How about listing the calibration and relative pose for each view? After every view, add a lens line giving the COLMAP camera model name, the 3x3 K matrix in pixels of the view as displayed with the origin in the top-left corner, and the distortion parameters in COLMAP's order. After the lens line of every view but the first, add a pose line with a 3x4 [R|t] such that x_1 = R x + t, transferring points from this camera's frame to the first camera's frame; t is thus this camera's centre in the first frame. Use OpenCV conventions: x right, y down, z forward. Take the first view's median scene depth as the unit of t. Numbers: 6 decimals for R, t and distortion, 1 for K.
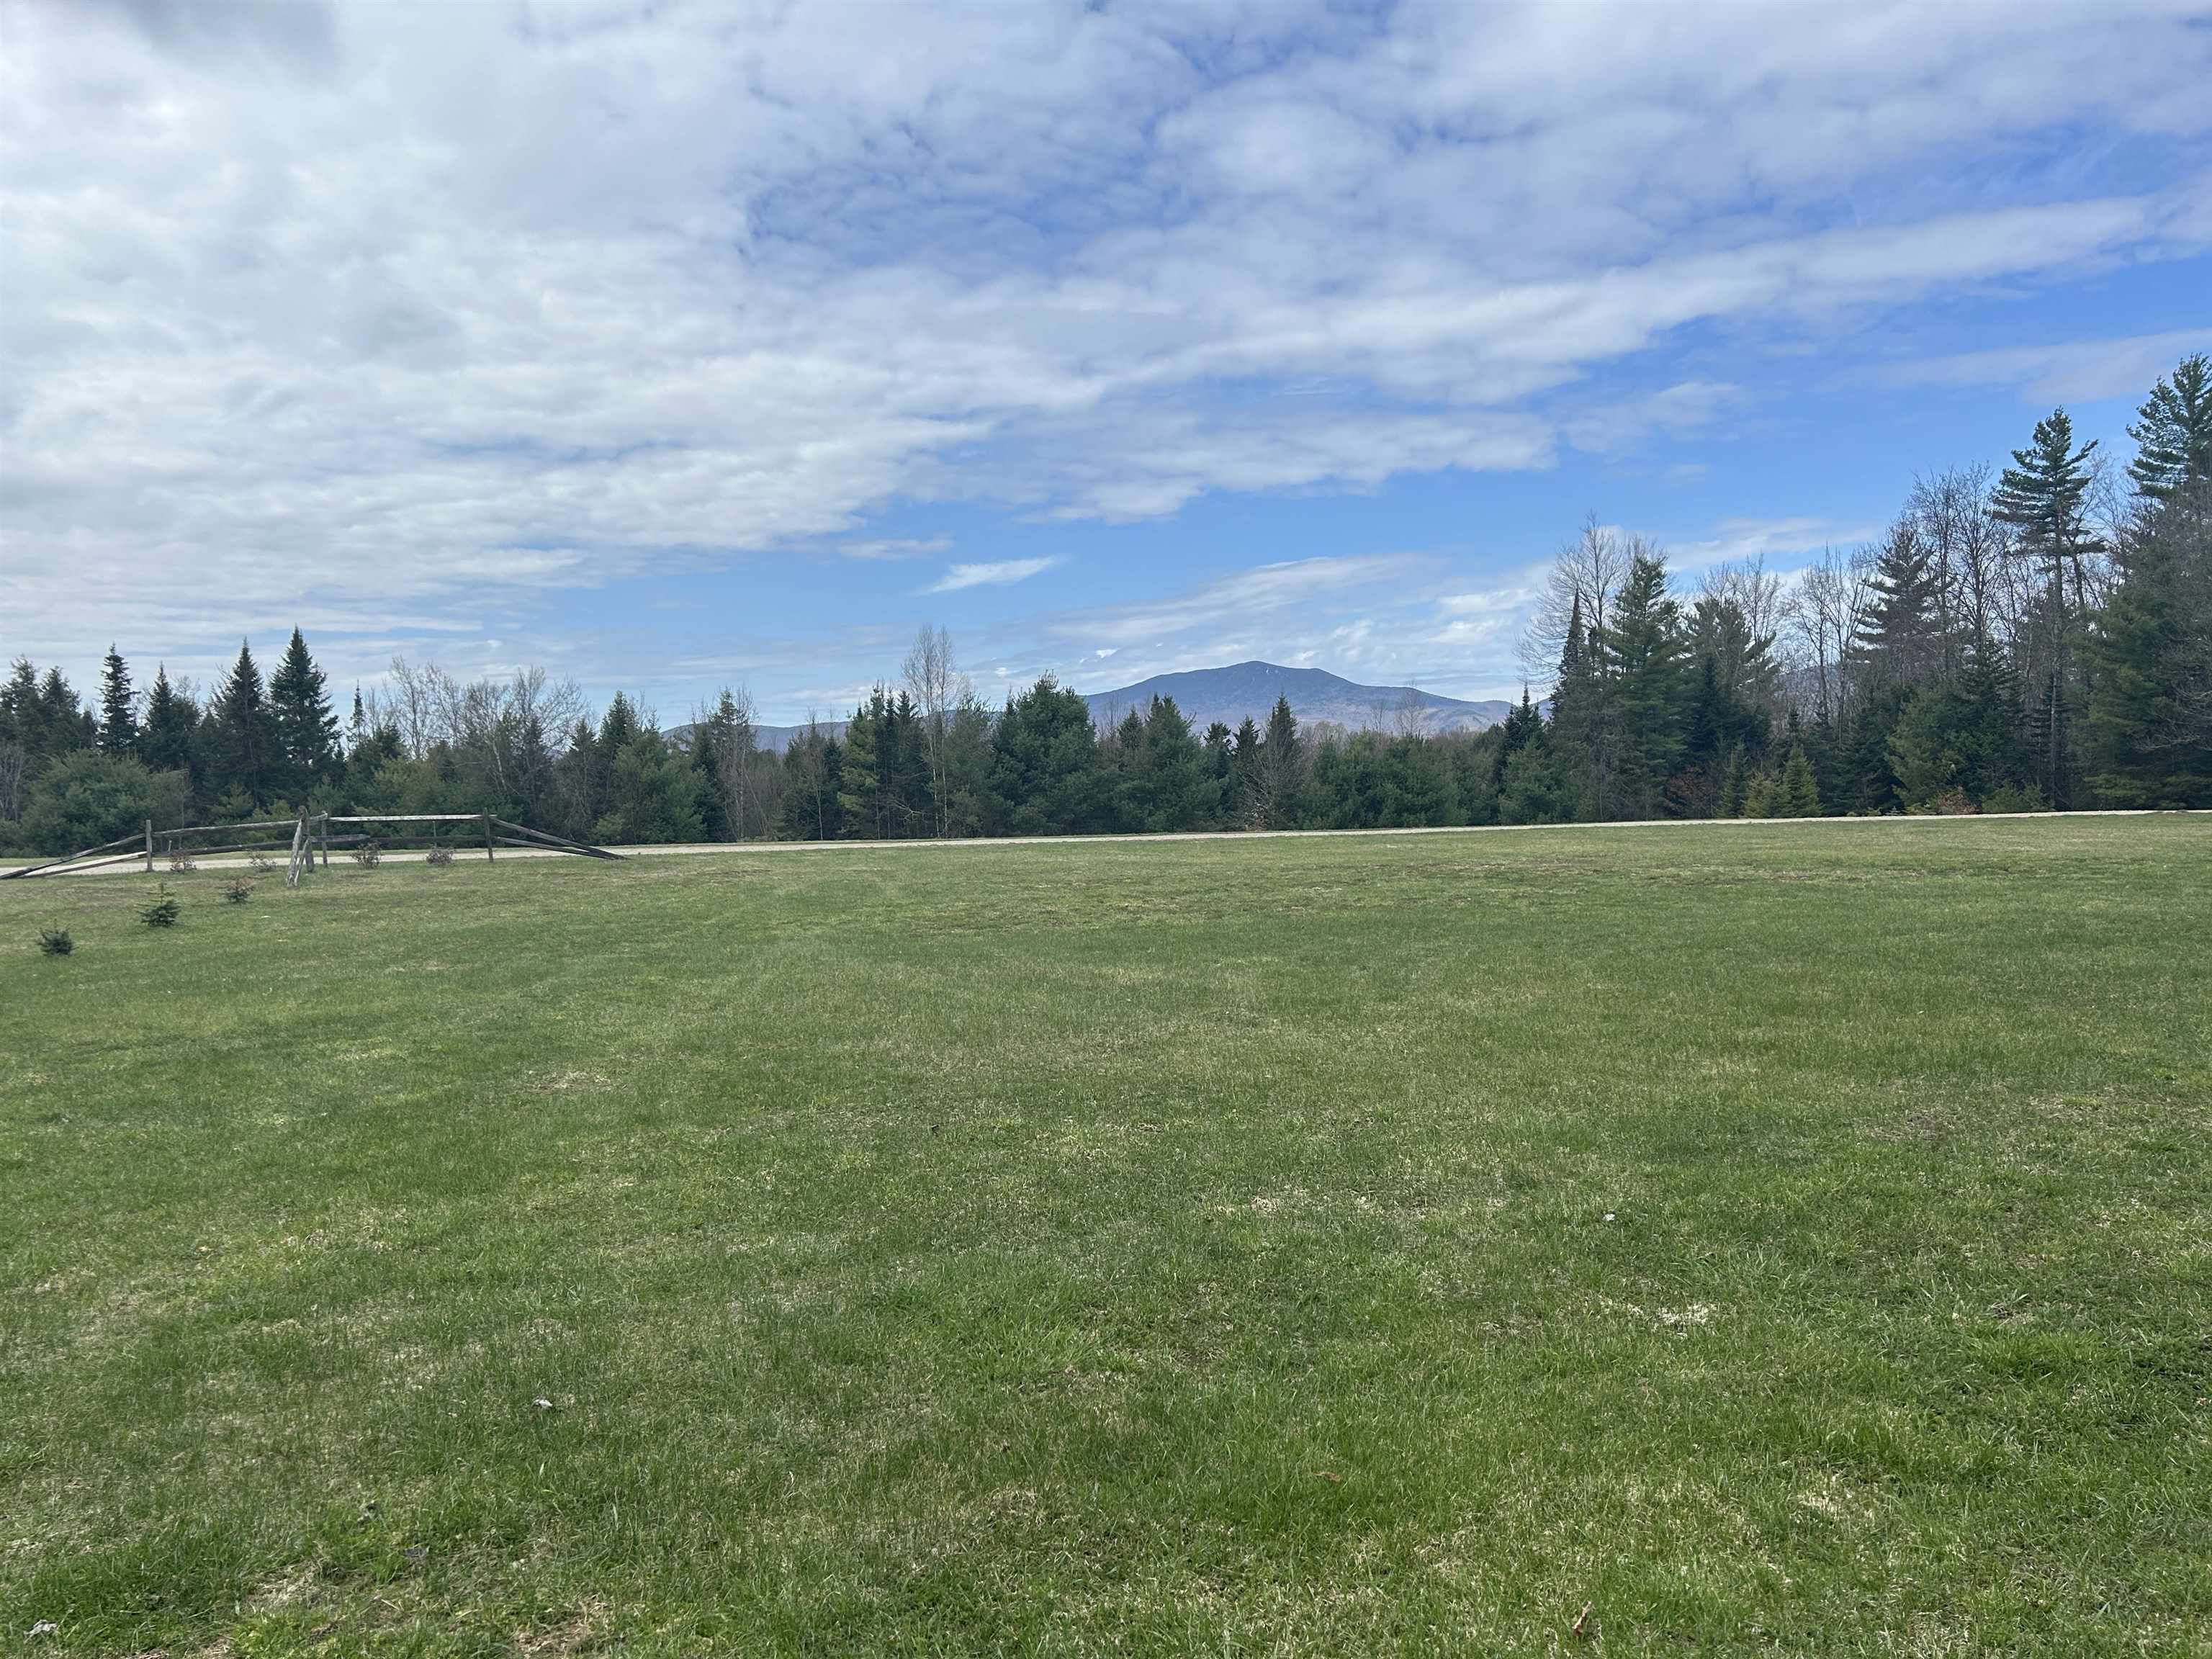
lens RADIAL K [[1636.7, 0, 1132.7], [0, 1636.7, 868.4], [0, 0, 1]] dist [0.057198, -0.039900]
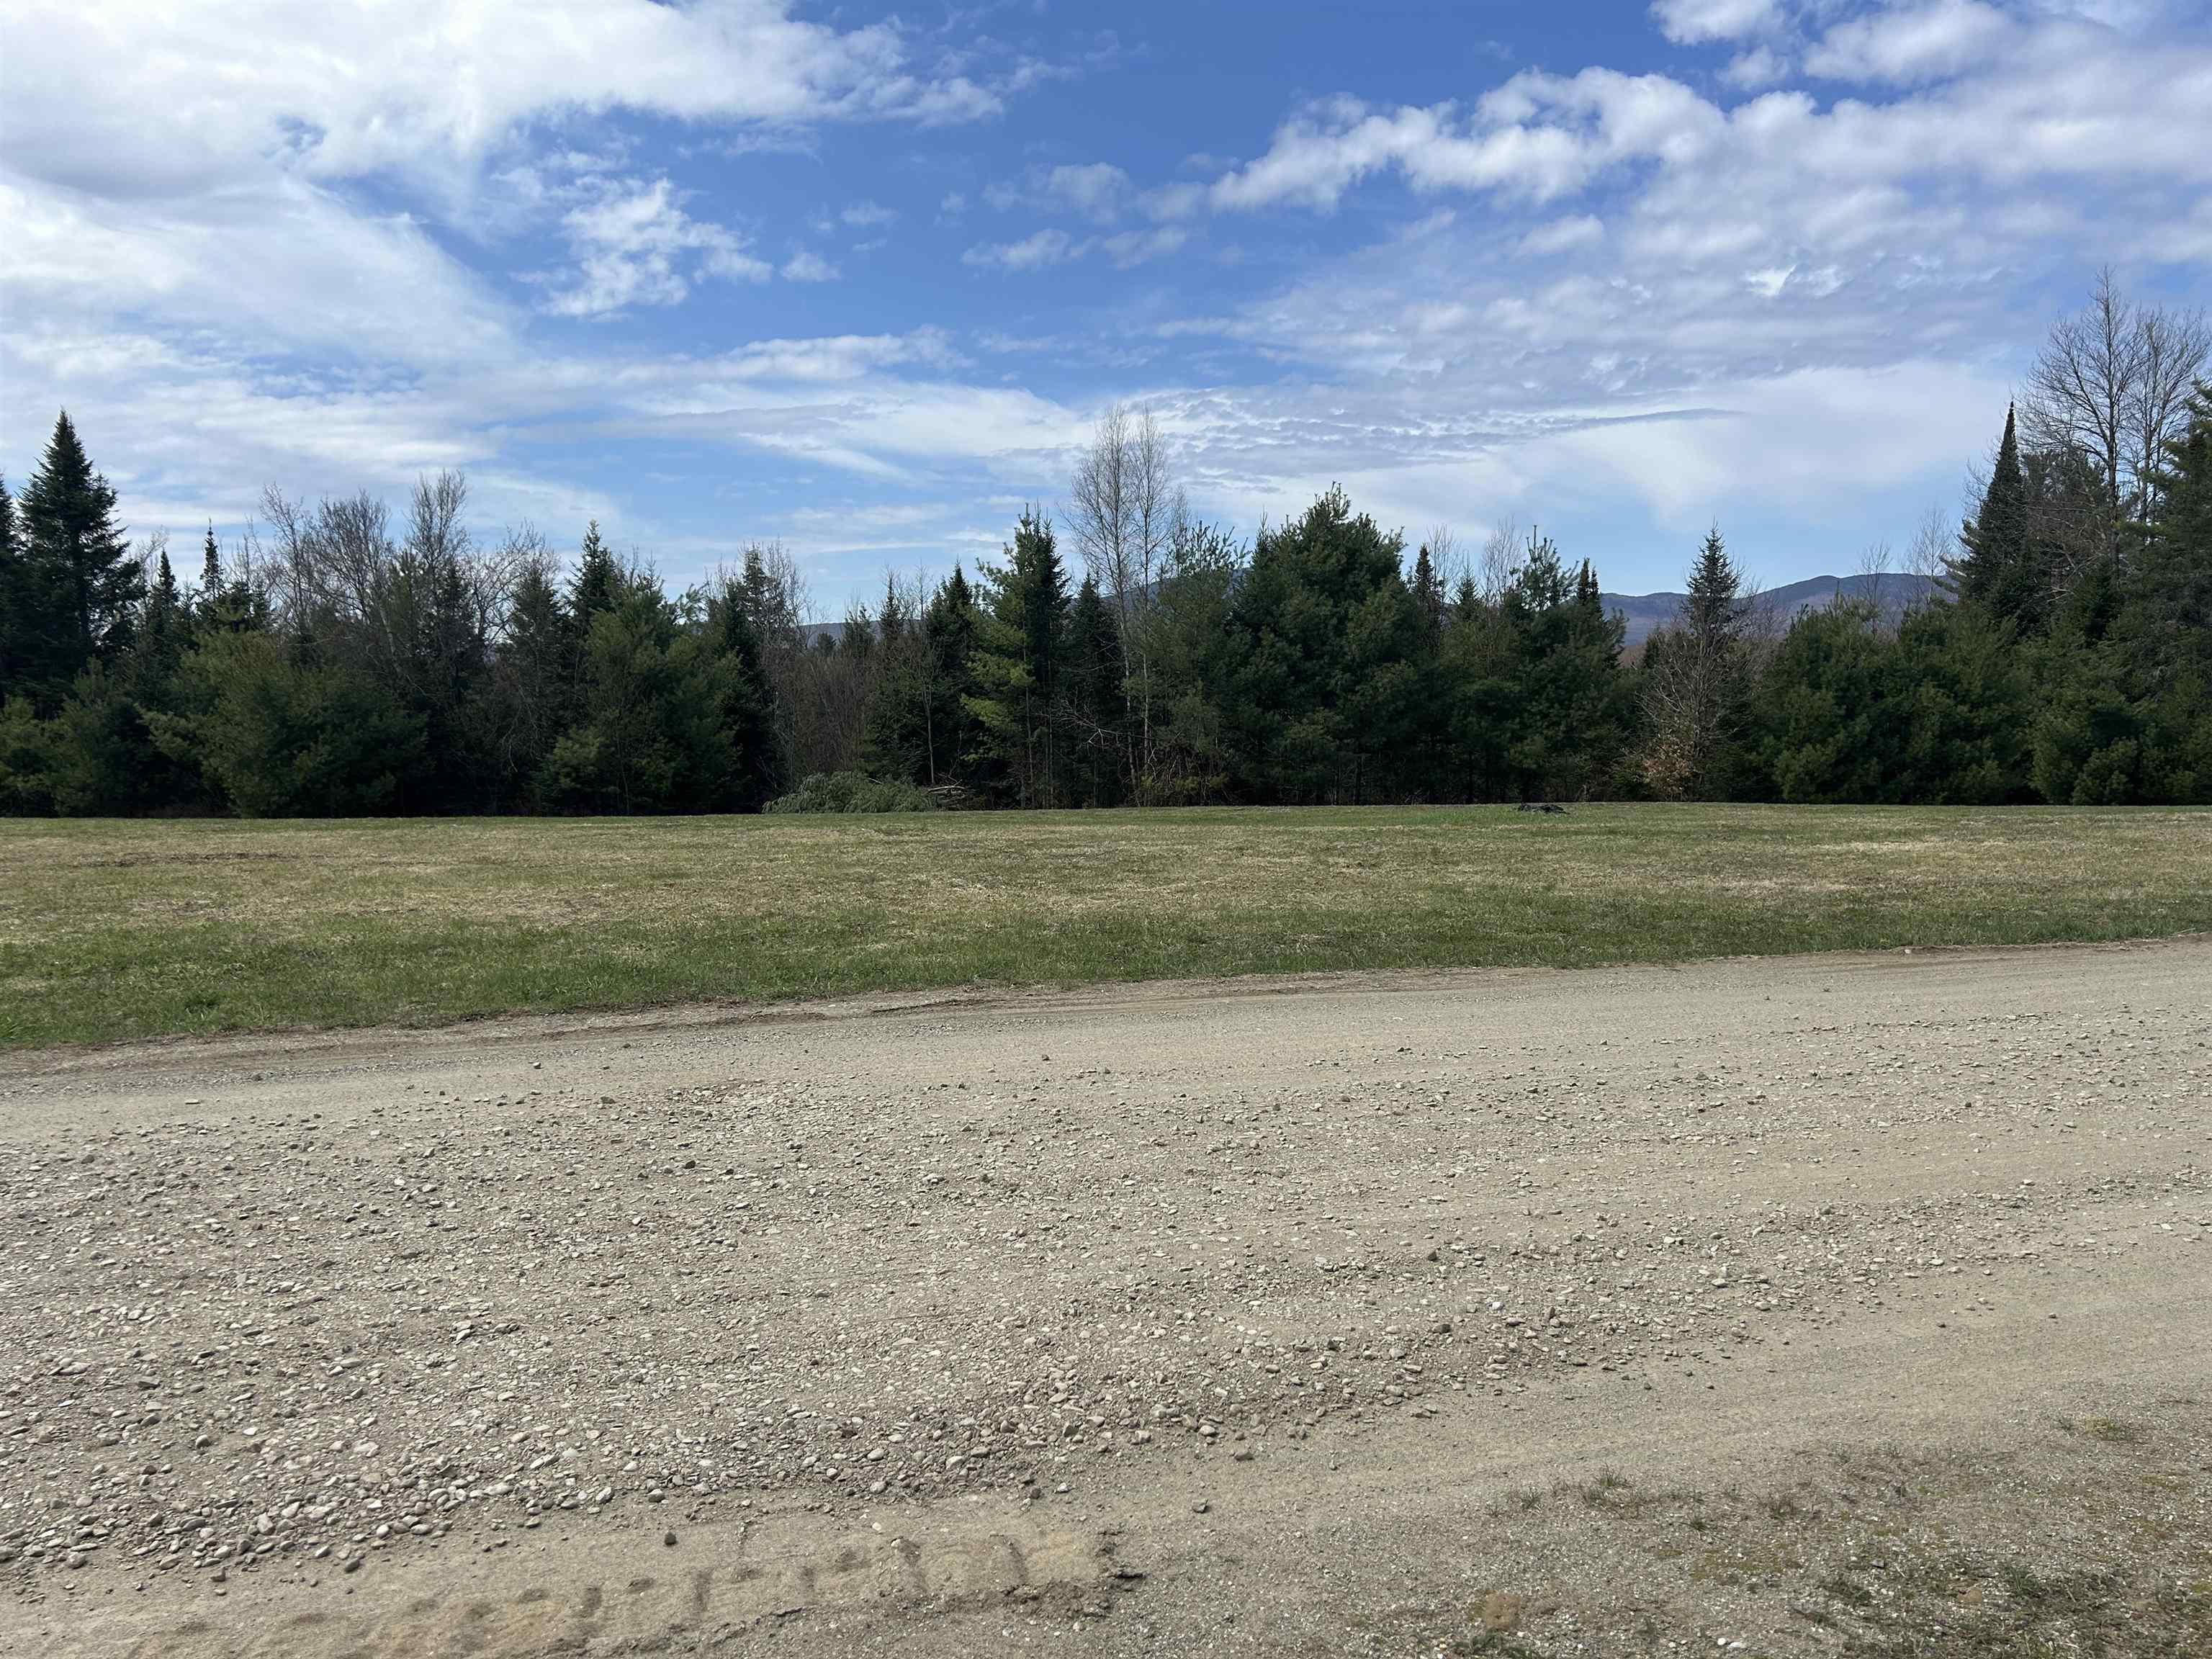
lens RADIAL K [[1636.7, 0, 1116.7], [0, 1636.7, 838.9], [0, 0, 1]] dist [0.057198, -0.039900]
pose [[0.999918, 0.011294, -0.006064, -0.112807], [-0.011050, 0.999186, 0.038799, -0.016978], [0.006497, -0.038729, 0.999229, 0.383148]]
